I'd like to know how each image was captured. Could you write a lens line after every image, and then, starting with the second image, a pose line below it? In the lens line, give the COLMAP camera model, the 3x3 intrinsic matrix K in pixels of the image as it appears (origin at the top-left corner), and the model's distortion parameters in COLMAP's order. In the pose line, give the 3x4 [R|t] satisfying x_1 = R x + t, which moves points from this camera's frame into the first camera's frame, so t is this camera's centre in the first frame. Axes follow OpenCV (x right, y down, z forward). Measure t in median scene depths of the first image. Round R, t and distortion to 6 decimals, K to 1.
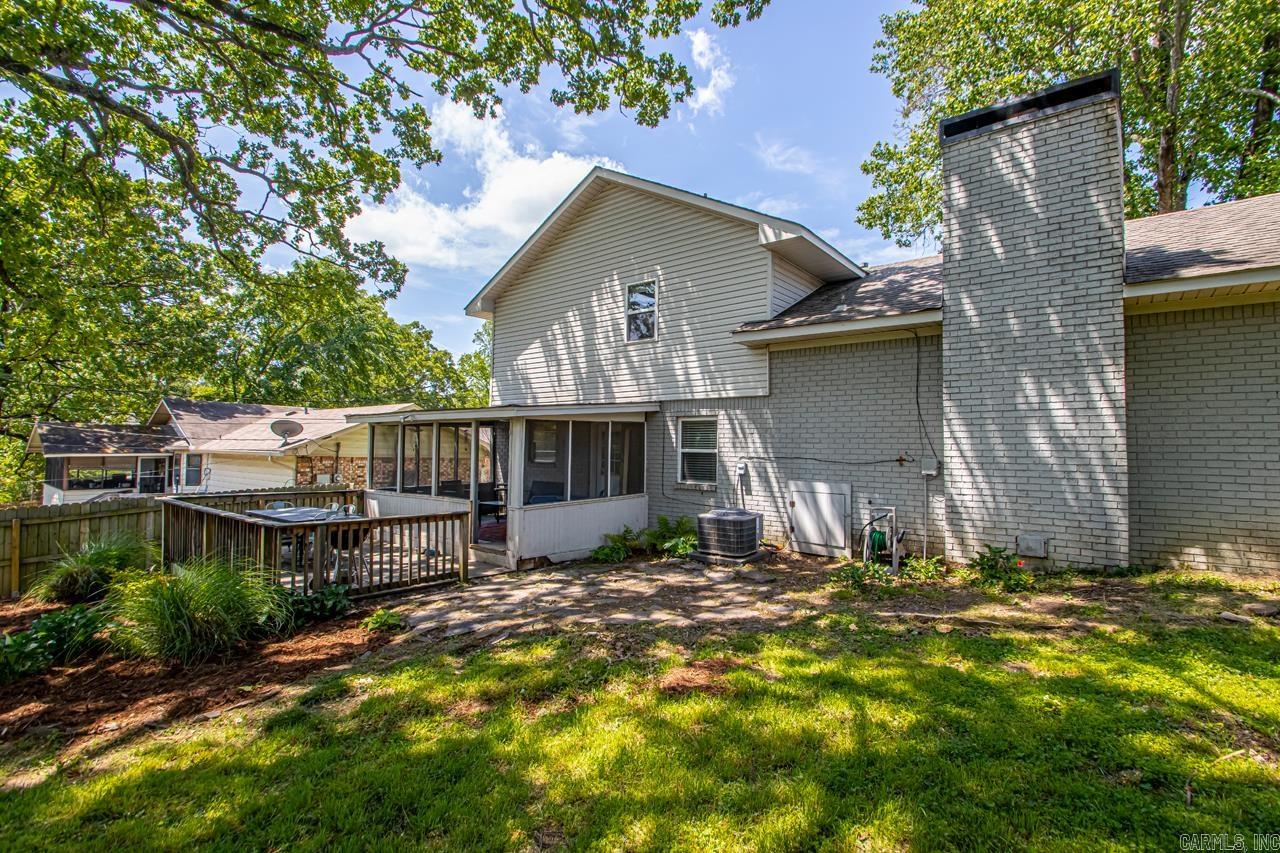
lens RADIAL K [[592.2, 0, 649.3], [0, 592.2, 425.8], [0, 0, 1]] dist [0.017890, -0.019850]
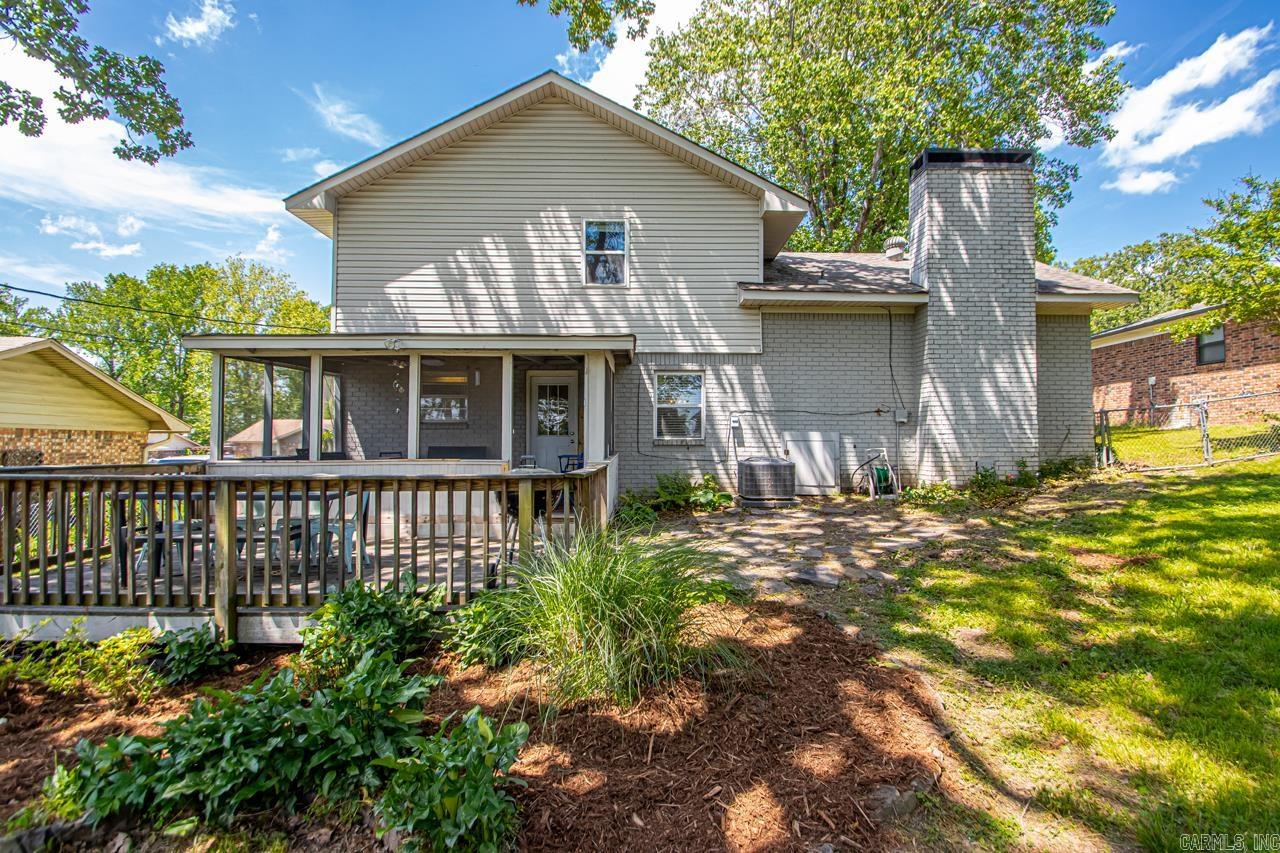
lens RADIAL K [[592.2, 0, 649.3], [0, 592.2, 425.8], [0, 0, 1]] dist [0.017890, -0.019850]
pose [[0.768805, 0.004247, 0.639469, -0.784439], [-0.017091, 0.999757, 0.013907, 0.083852], [-0.639255, -0.021621, 0.768691, 0.366785]]
